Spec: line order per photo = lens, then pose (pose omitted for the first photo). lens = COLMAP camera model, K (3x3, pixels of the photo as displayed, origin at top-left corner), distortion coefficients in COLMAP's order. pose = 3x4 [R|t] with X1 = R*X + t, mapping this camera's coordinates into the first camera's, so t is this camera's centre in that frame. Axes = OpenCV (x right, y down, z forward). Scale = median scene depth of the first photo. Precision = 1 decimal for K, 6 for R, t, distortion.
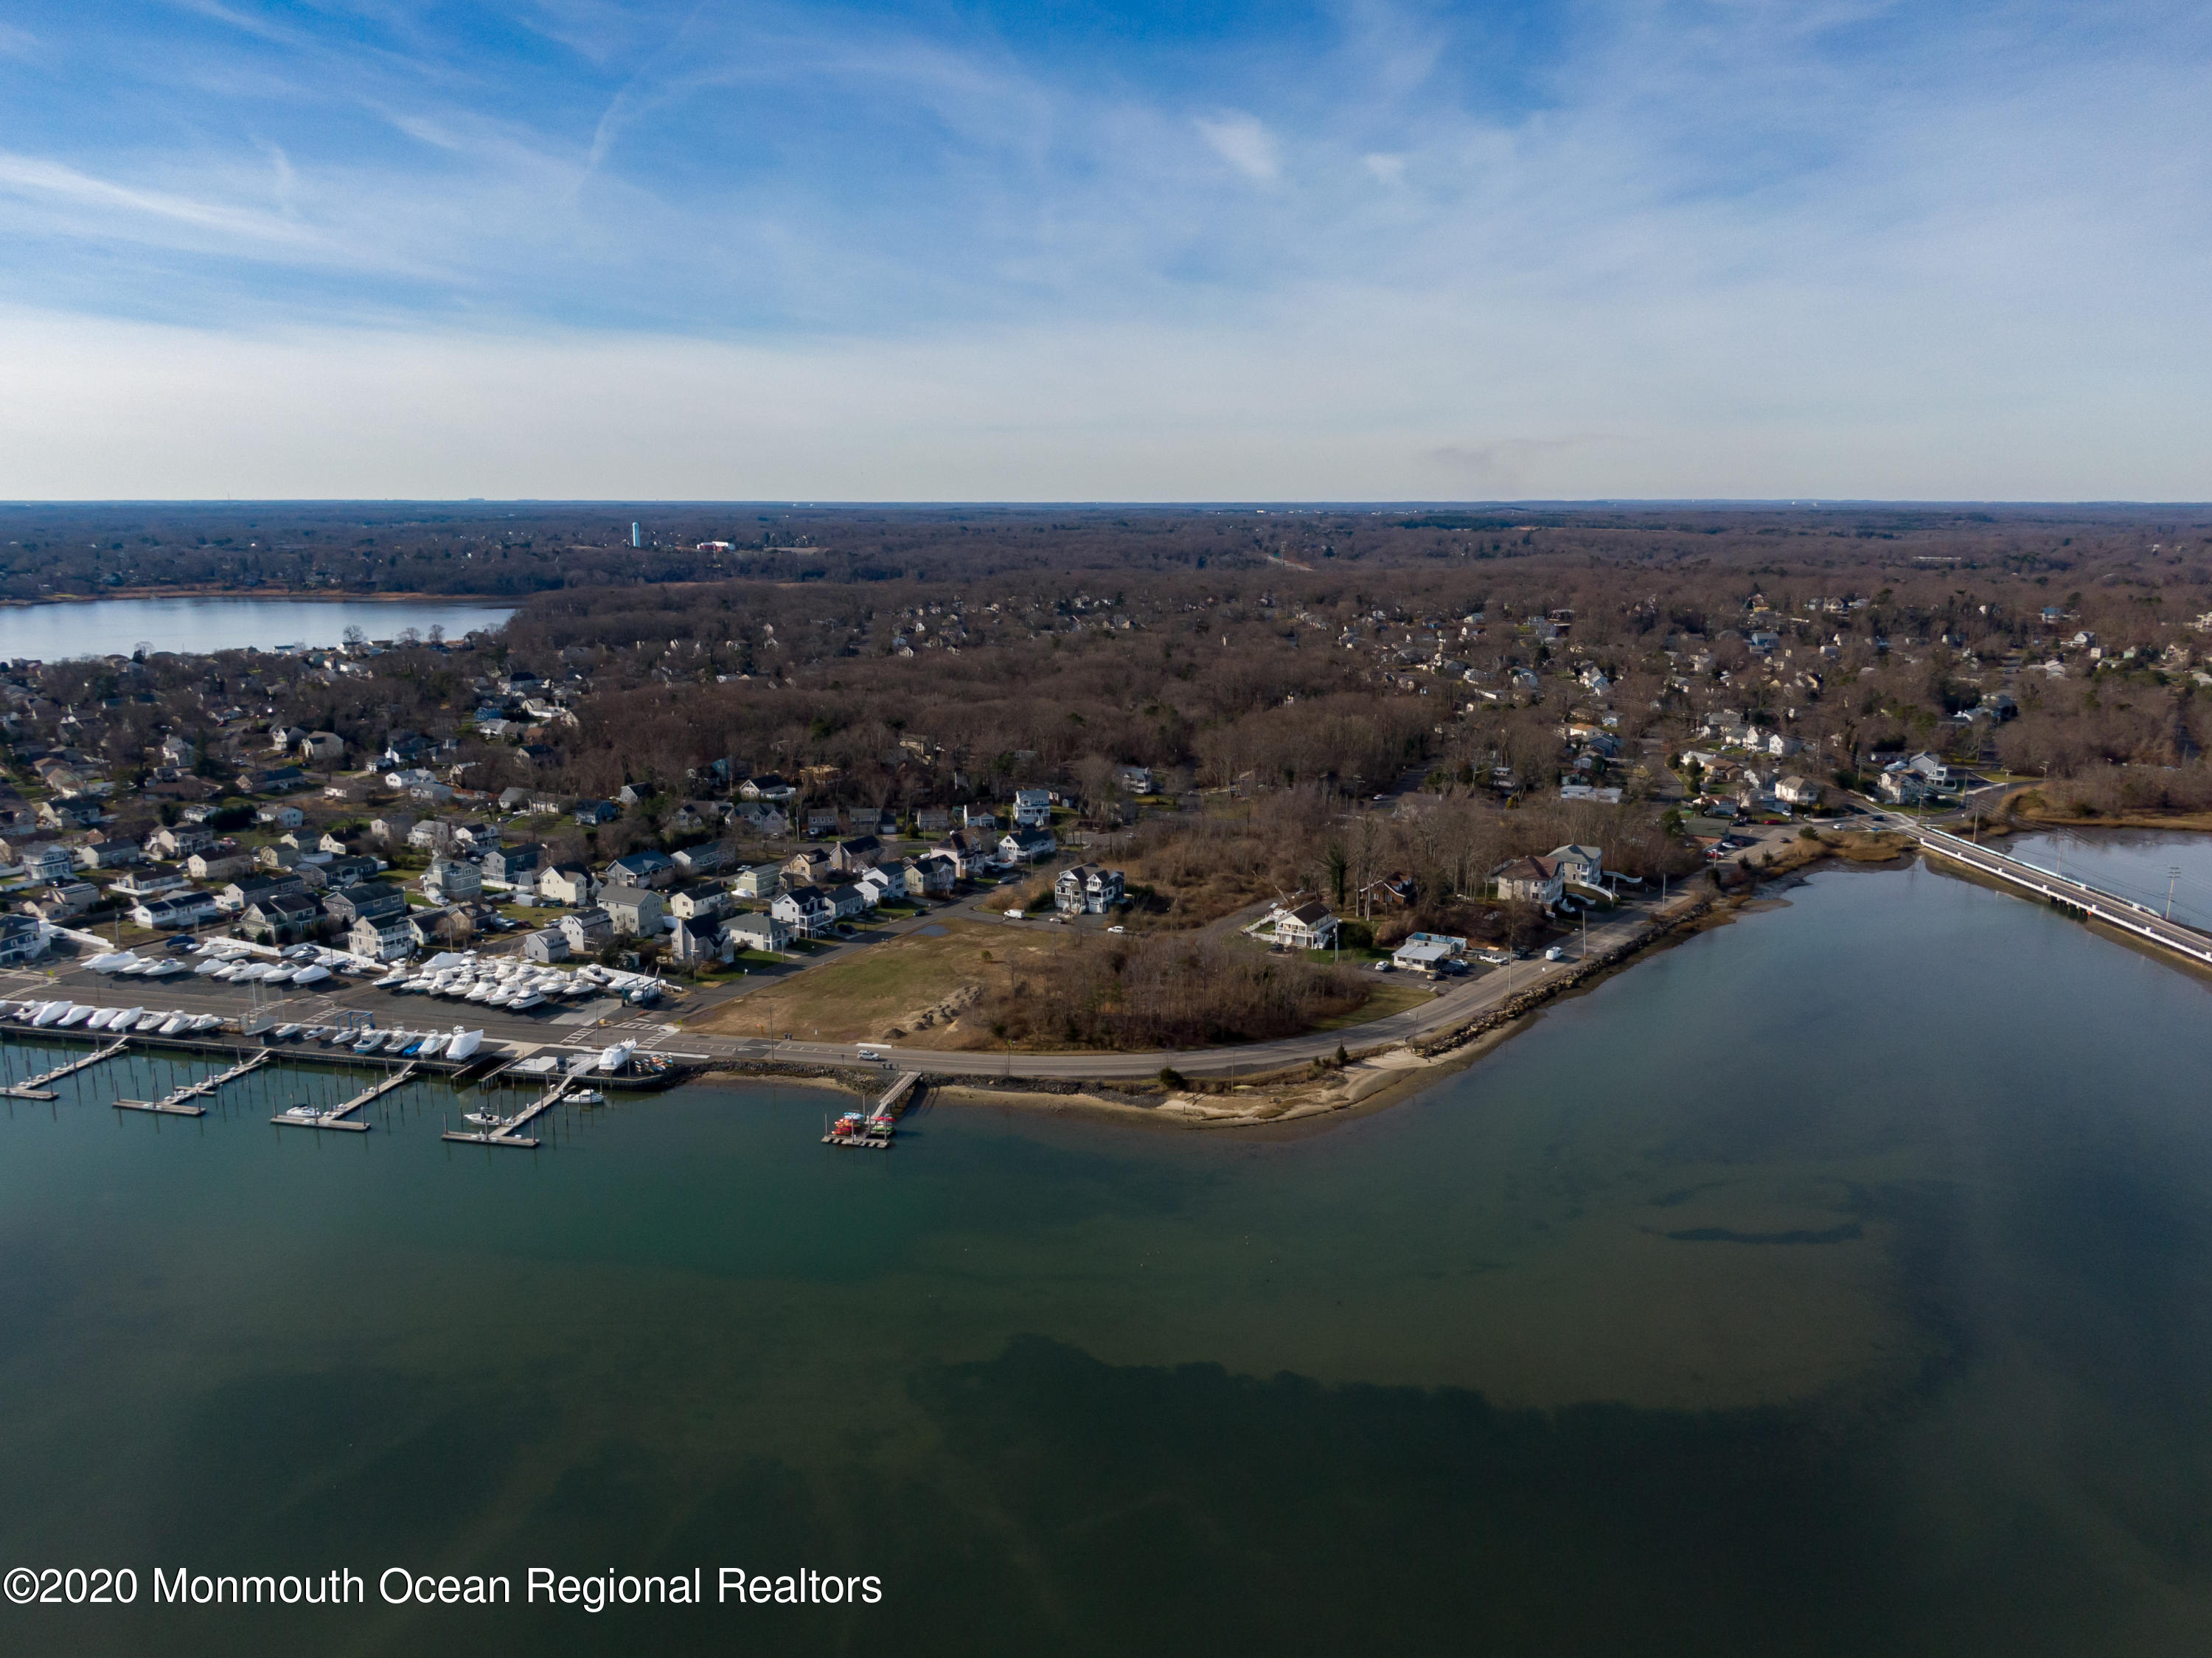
lens RADIAL K [[1581.9, 0, 1055.5], [0, 1581.9, 806.1], [0, 0, 1]] dist [0.069495, -0.115841]
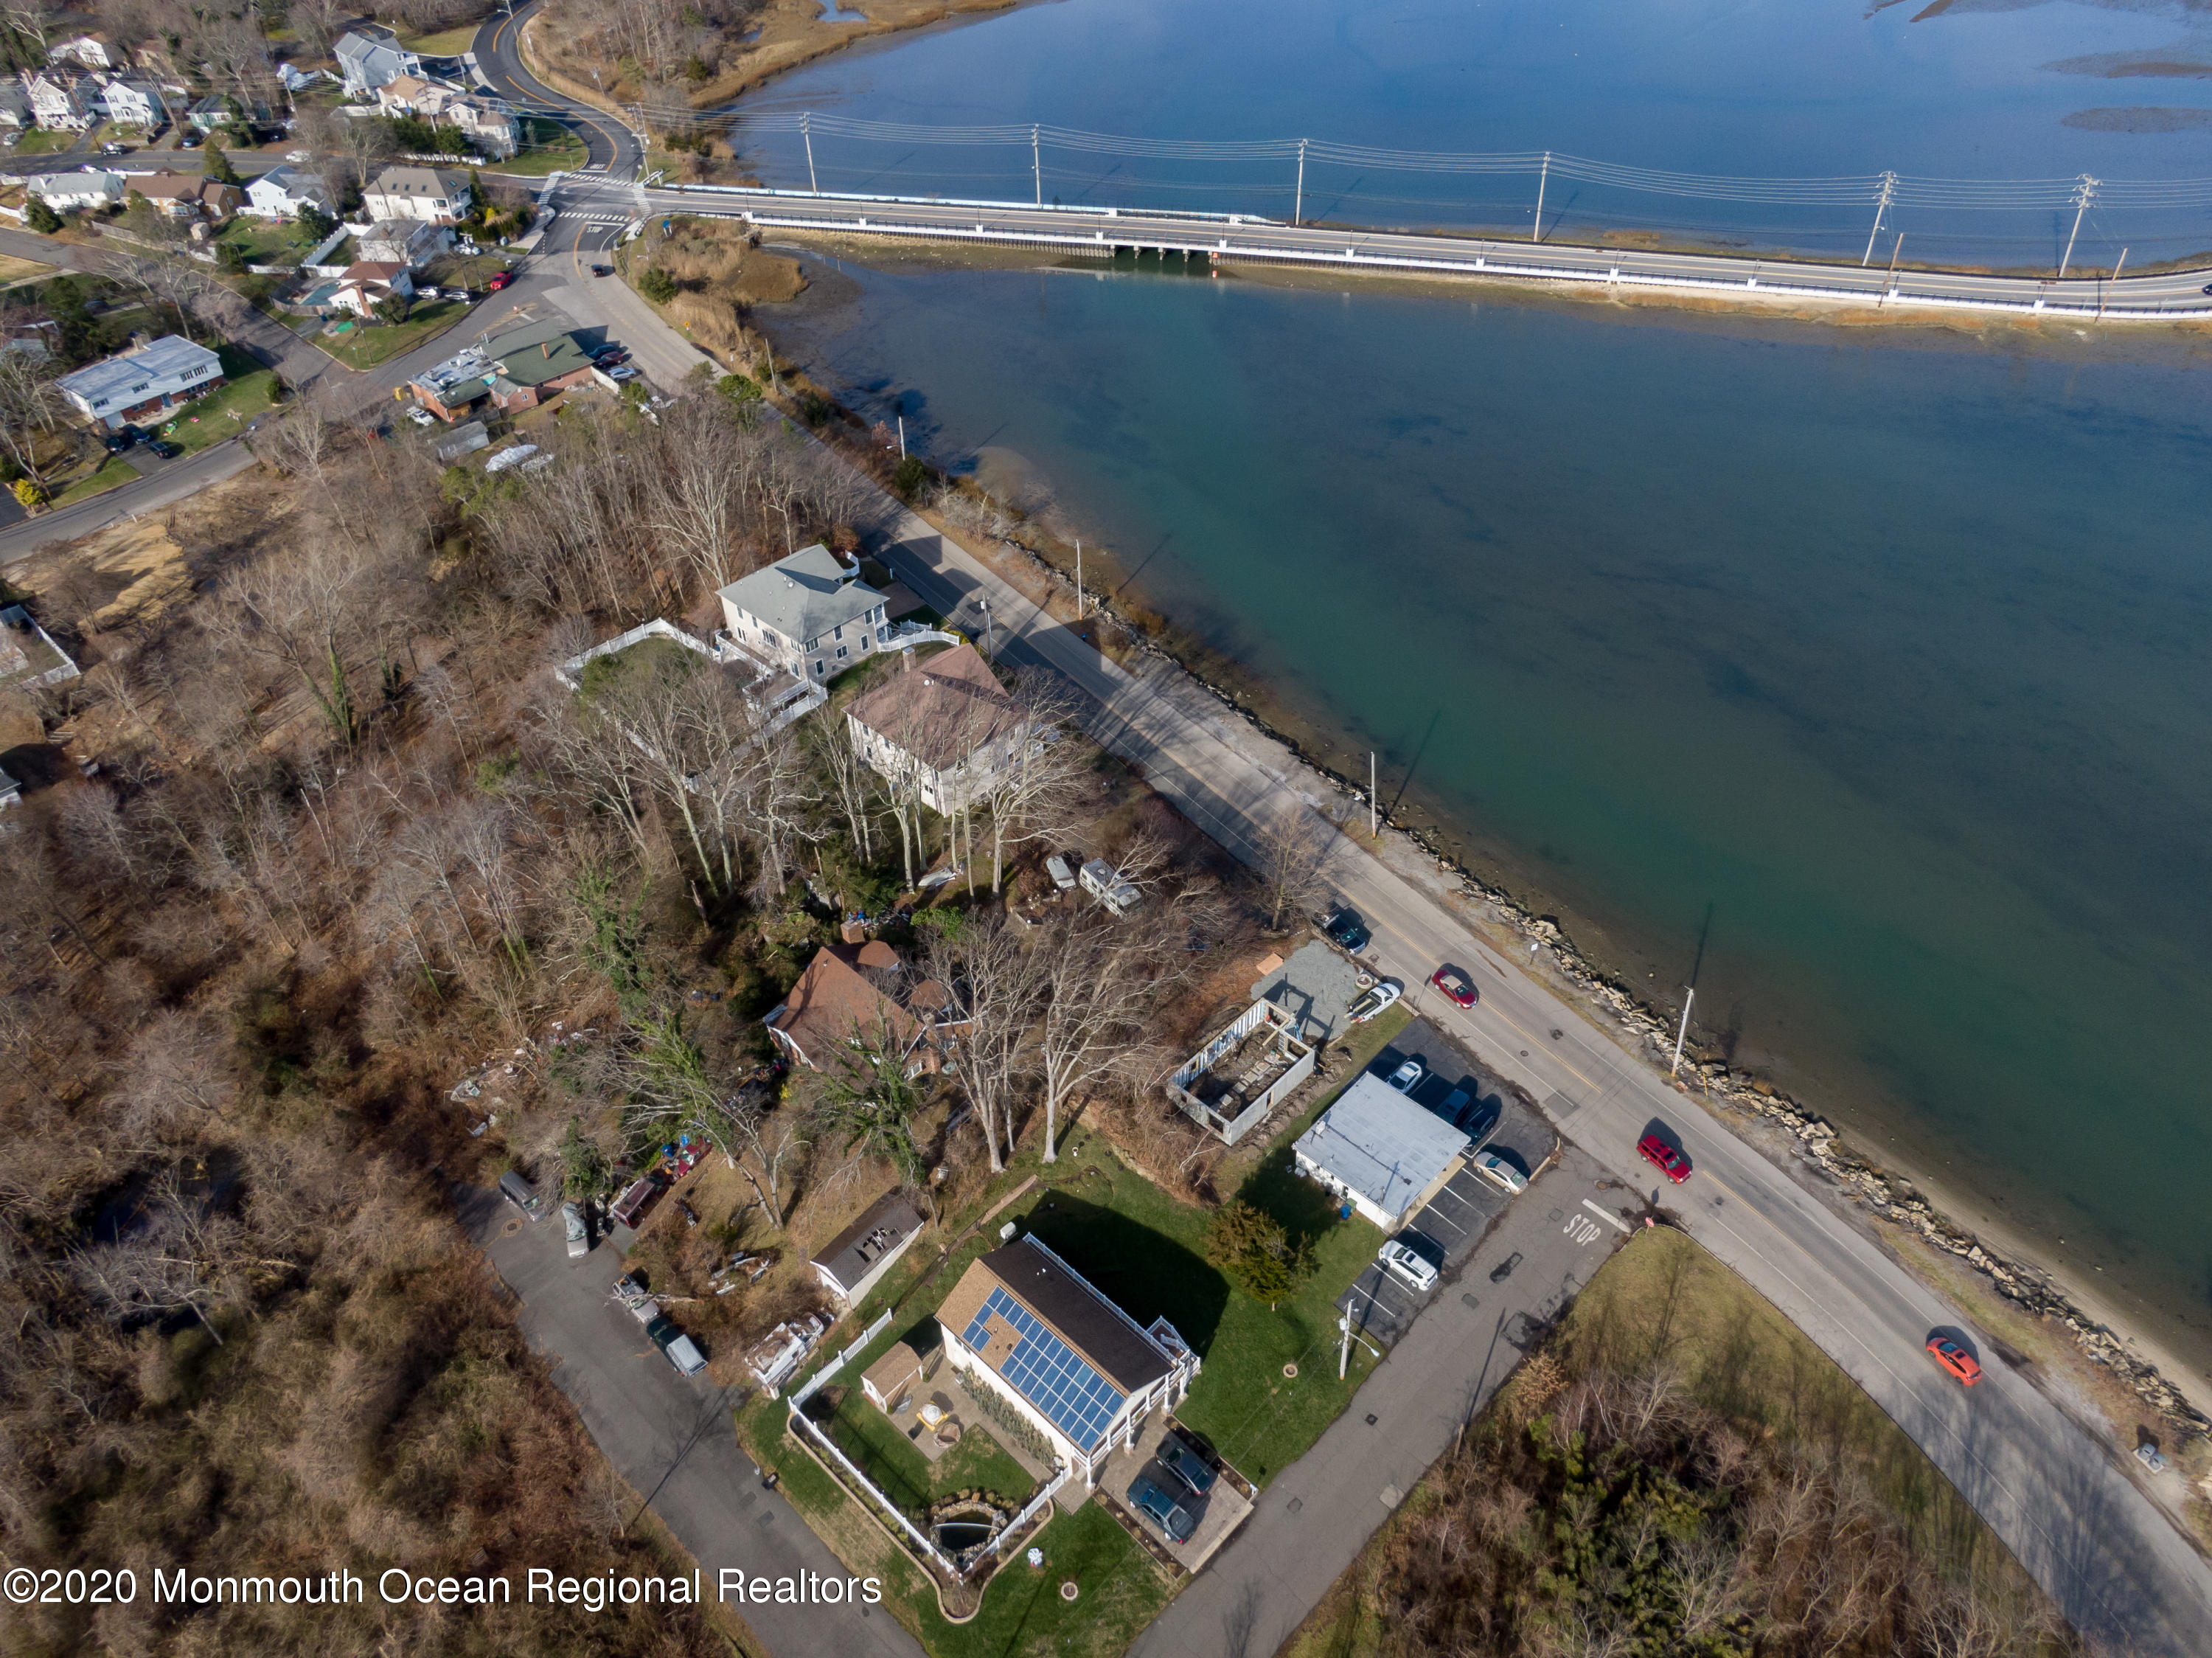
lens RADIAL K [[1572.3, 0, 1105.0], [0, 1572.3, 821.0], [0, 0, 1]] dist [0.065836, -0.113237]
pose [[0.205476, -0.648541, 0.732921, 0.013493], [0.204349, 0.760825, 0.615943, -0.218794], [-0.957090, 0.023210, 0.288860, 1.135437]]
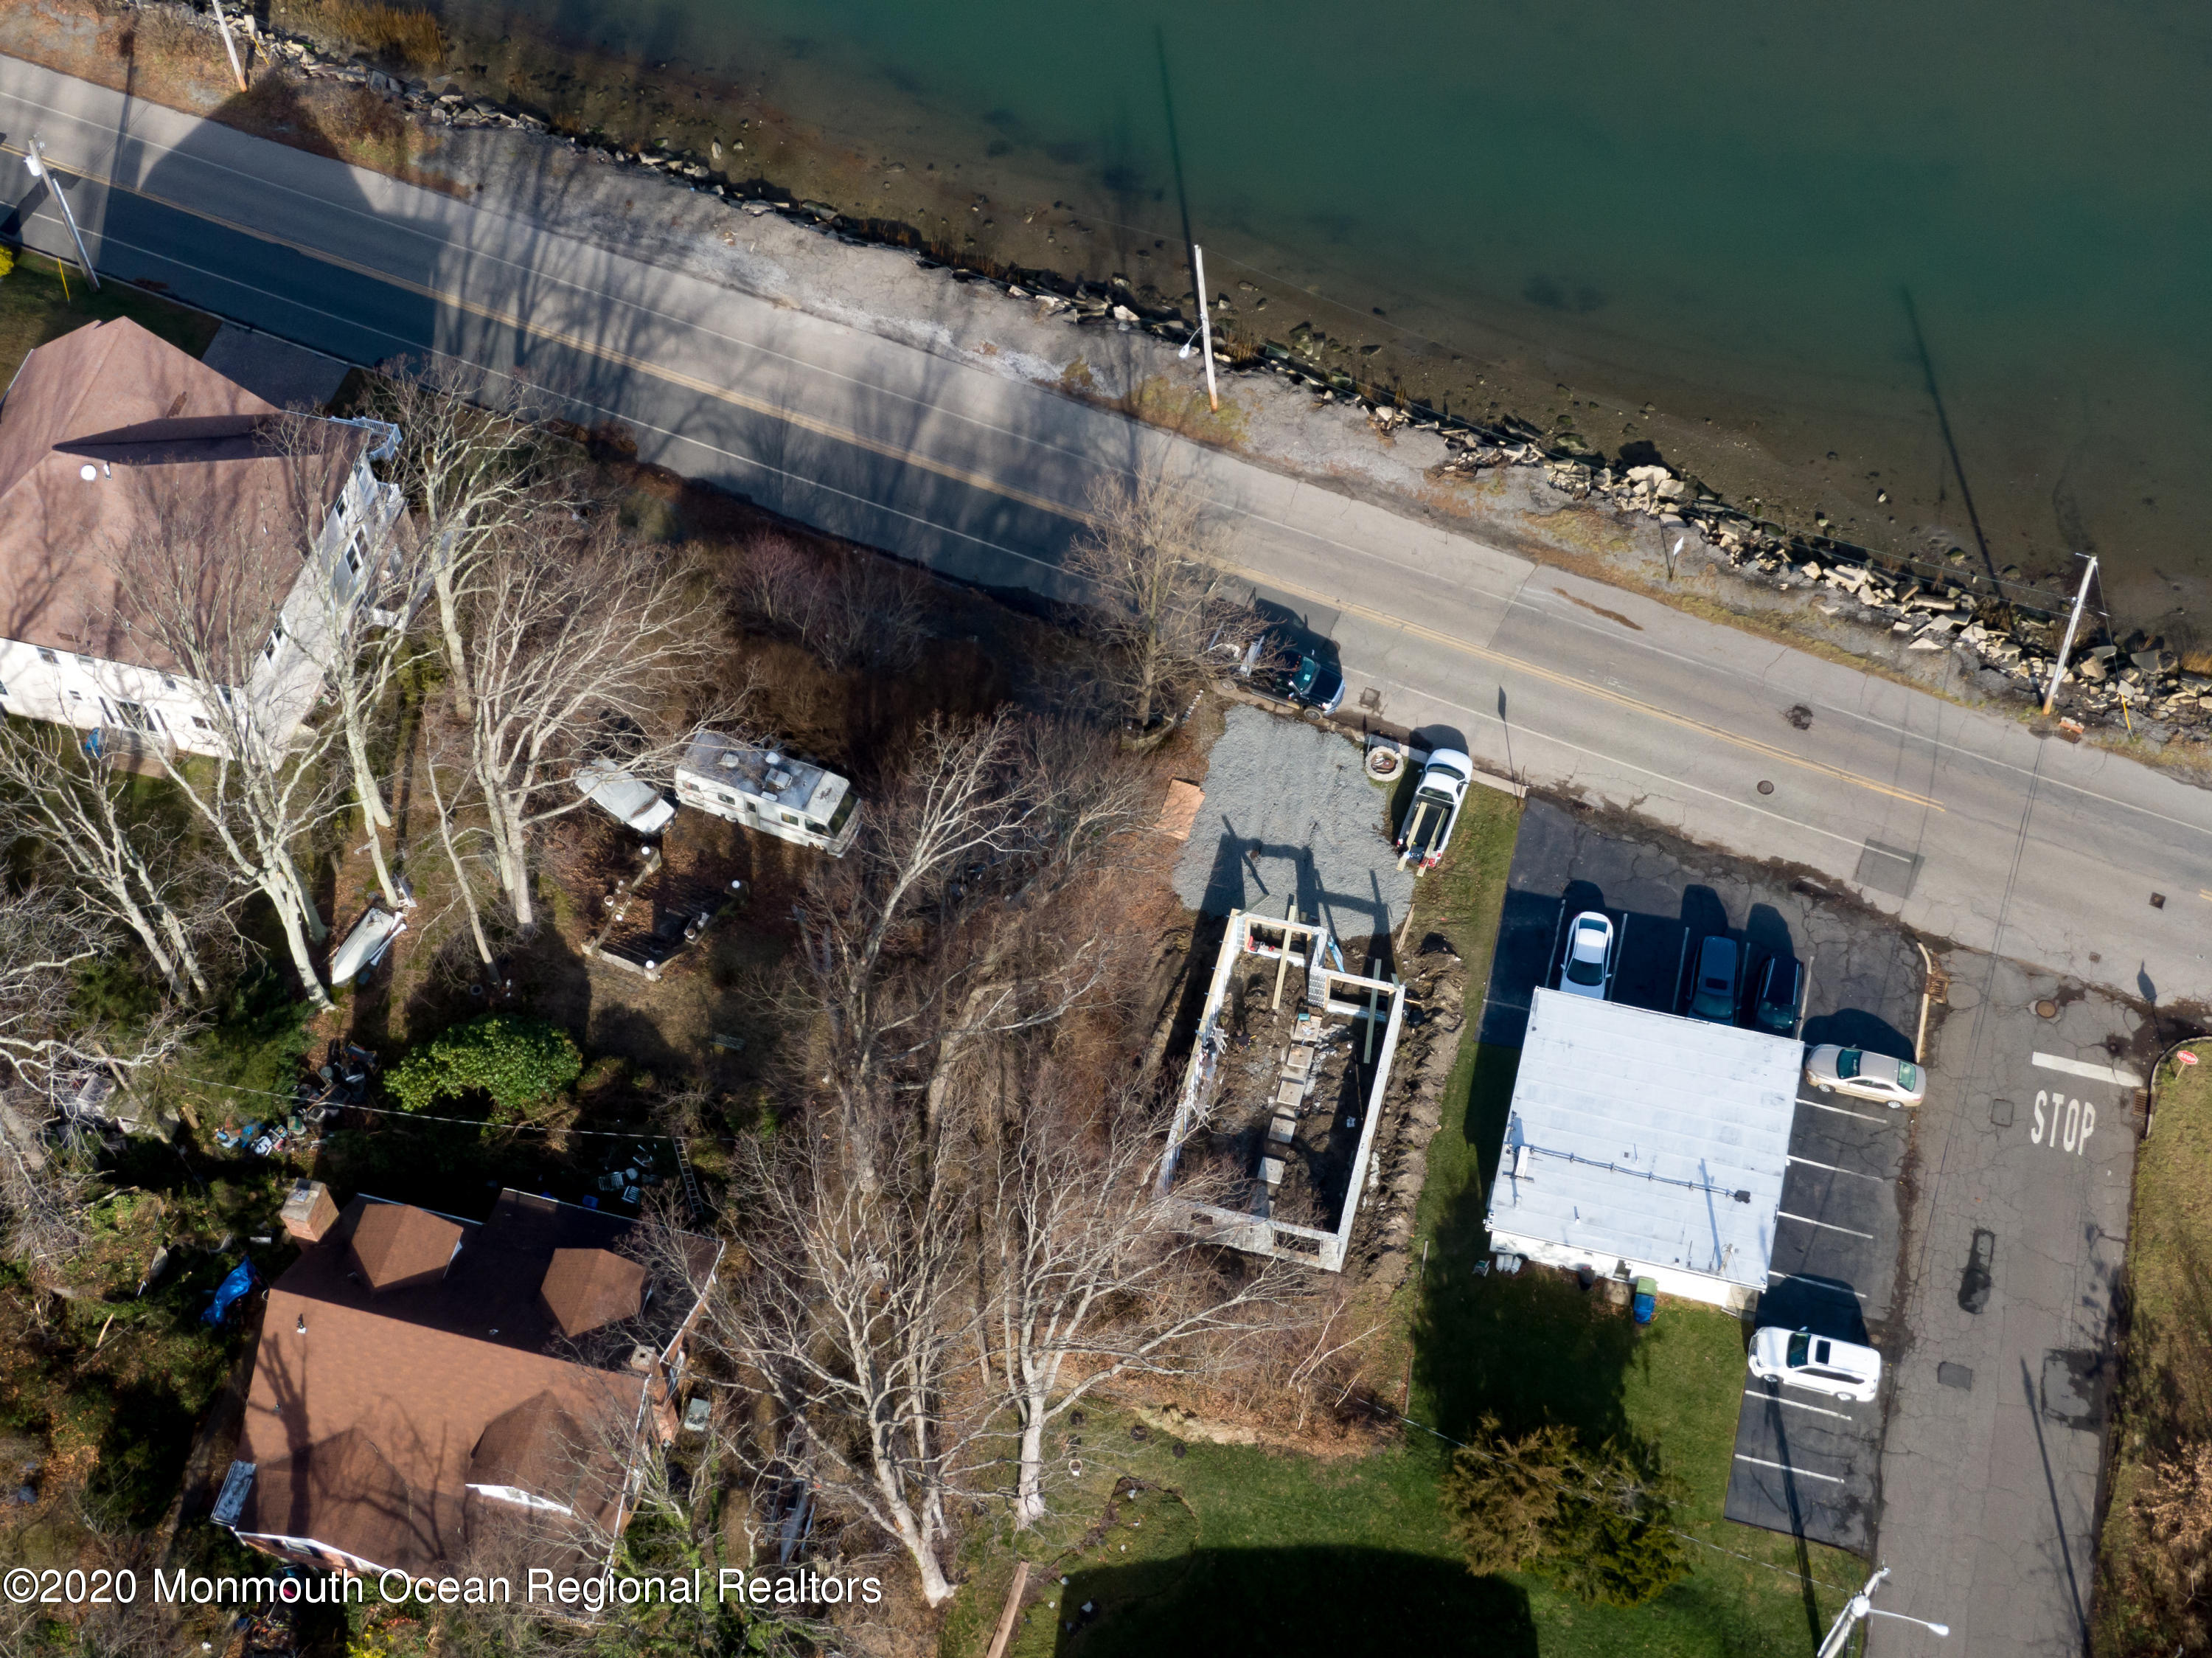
lens RADIAL K [[3132.4, 0, 1083.6], [0, 3132.4, 829.9], [0, 0, 1]] dist [0.027592, -0.039977]
pose [[-0.297110, -0.803398, 0.516020, 0.130876], [0.195380, 0.477838, 0.856445, -0.235598], [-0.934640, 0.355279, 0.014997, 1.230209]]
